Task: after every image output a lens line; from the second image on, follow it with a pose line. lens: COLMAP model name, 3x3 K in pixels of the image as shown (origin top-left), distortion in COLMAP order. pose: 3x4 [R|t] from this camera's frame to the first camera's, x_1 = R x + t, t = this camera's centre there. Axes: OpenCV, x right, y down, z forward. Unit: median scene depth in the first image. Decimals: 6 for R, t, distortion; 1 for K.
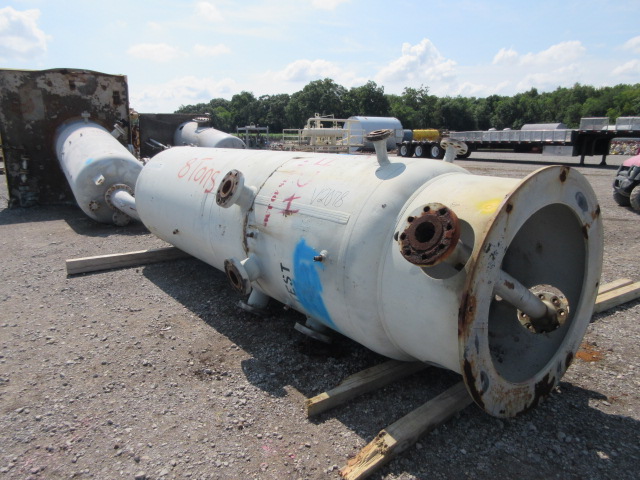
lens RADIAL K [[480.7, 0, 320.0], [0, 480.7, 240.0], [0, 0, 1]] dist [-0.000926, -0.001866]
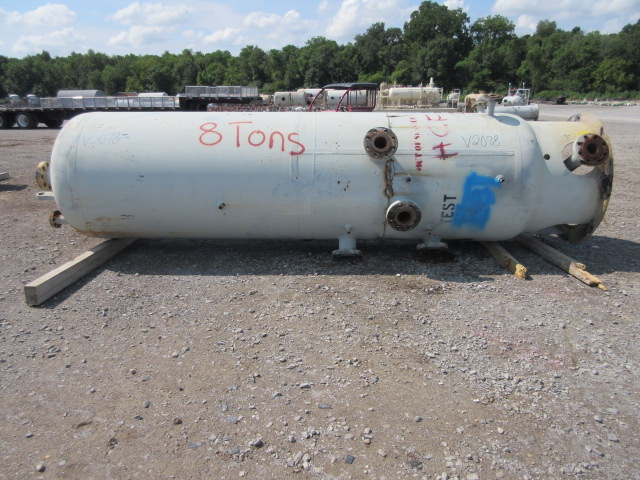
lens RADIAL K [[480.7, 0, 320.0], [0, 480.7, 240.0], [0, 0, 1]] dist [-0.000926, -0.001866]
pose [[0.604727, -0.218570, 0.765854, -0.781208], [0.168766, 0.974935, 0.144980, -0.047850], [-0.778346, 0.041577, 0.626457, 0.255926]]
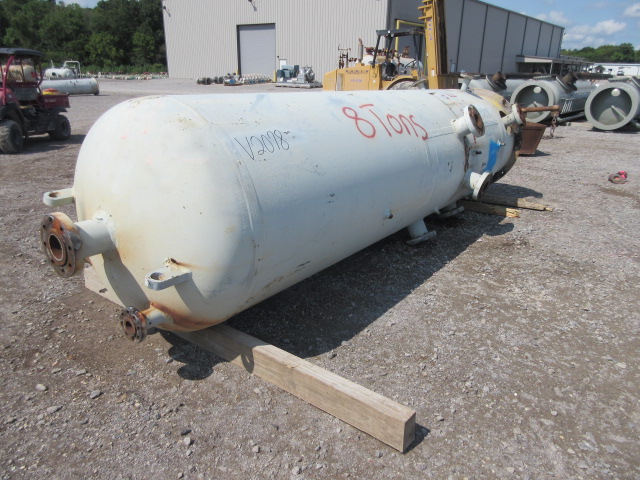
lens RADIAL K [[480.7, 0, 320.0], [0, 480.7, 240.0], [0, 0, 1]] dist [-0.000926, -0.001866]
pose [[-0.307420, -0.305863, 0.901078, -0.799311], [0.194068, 0.906879, 0.374042, -0.232592], [-0.931574, 0.289859, -0.219434, 1.100900]]
